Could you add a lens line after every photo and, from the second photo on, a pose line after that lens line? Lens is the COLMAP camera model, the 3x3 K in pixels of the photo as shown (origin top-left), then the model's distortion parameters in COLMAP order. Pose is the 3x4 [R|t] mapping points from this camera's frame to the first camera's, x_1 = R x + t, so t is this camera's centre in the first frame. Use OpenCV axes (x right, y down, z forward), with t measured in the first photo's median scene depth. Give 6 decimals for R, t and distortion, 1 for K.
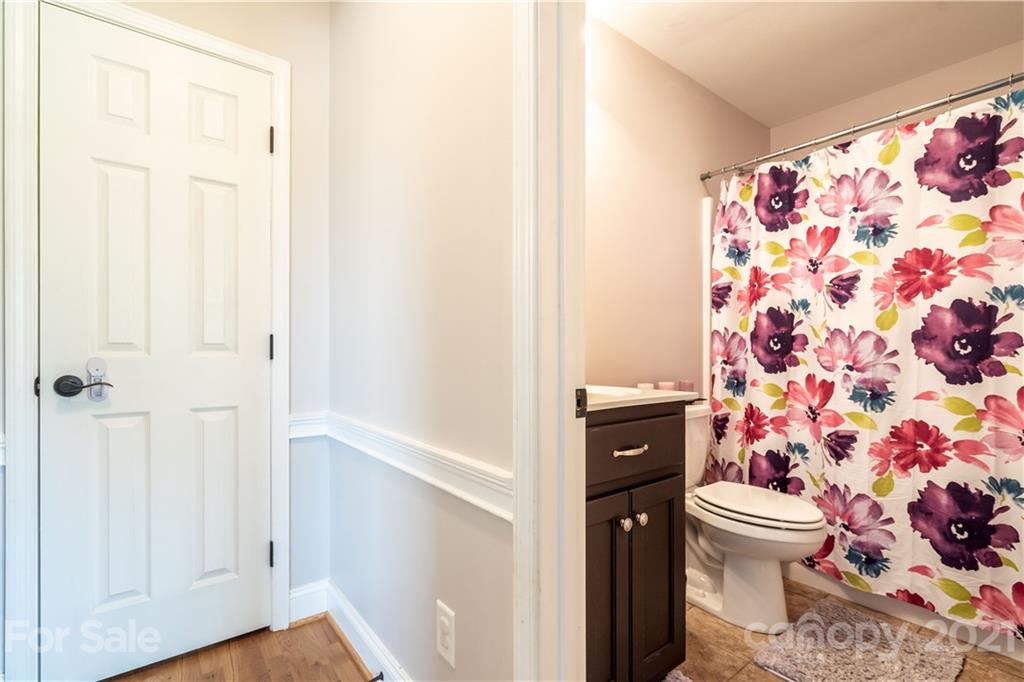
lens RADIAL K [[472.7, 0, 511.8], [0, 472.7, 348.6], [0, 0, 1]] dist [0.001559, -0.000126]
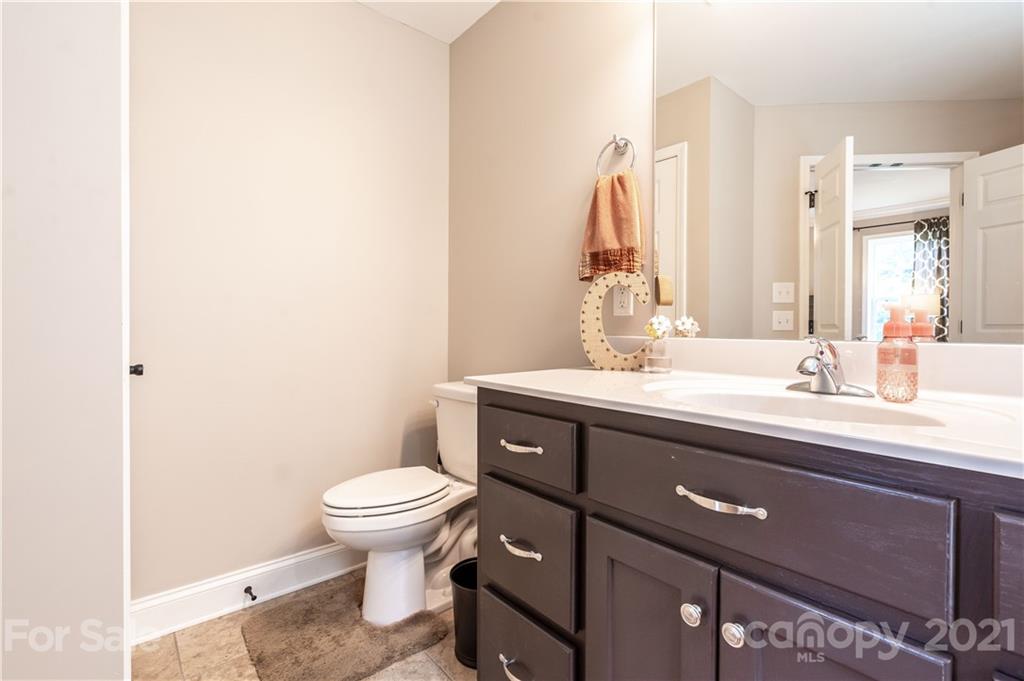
lens RADIAL K [[469.9, 0, 528.8], [0, 469.9, 337.4], [0, 0, 1]] dist [0.000704, 0.000217]
pose [[0.052268, 0.011918, -0.998562, 0.519902], [-0.001867, 0.999928, 0.011837, 0.007296], [0.998631, 0.001246, 0.052287, 0.477781]]
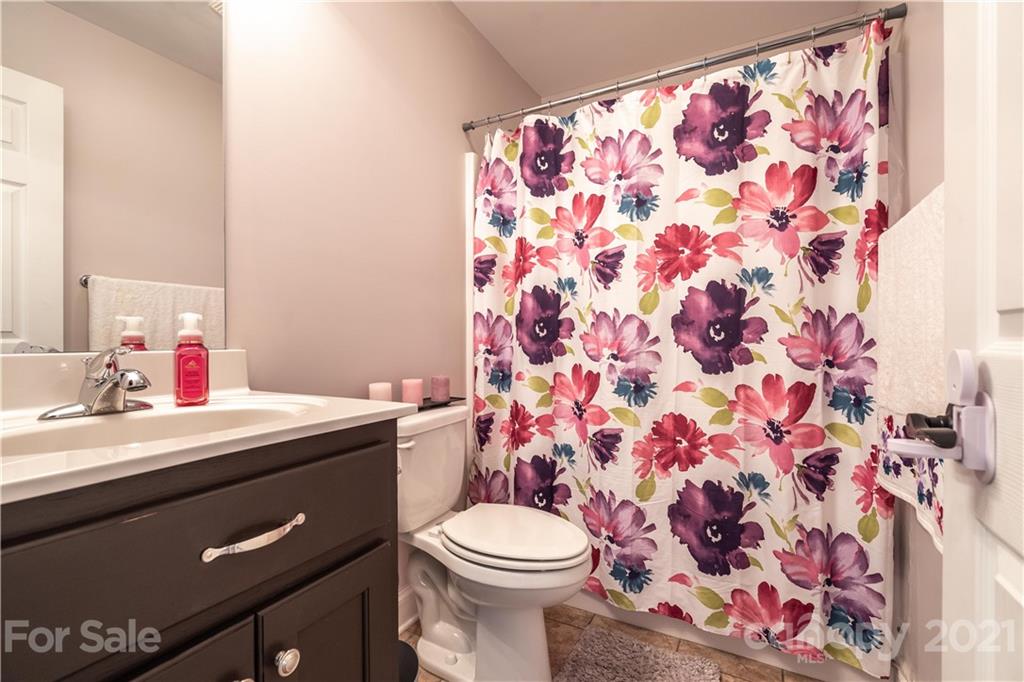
lens RADIAL K [[475.1, 0, 510.4], [0, 475.1, 333.7], [0, 0, 1]] dist [-0.001676, 0.000359]
pose [[0.916513, 0.002154, 0.399998, 0.188955], [-0.000092, 0.999987, -0.005174, 0.002227], [-0.400004, 0.004705, 0.916501, 0.275019]]
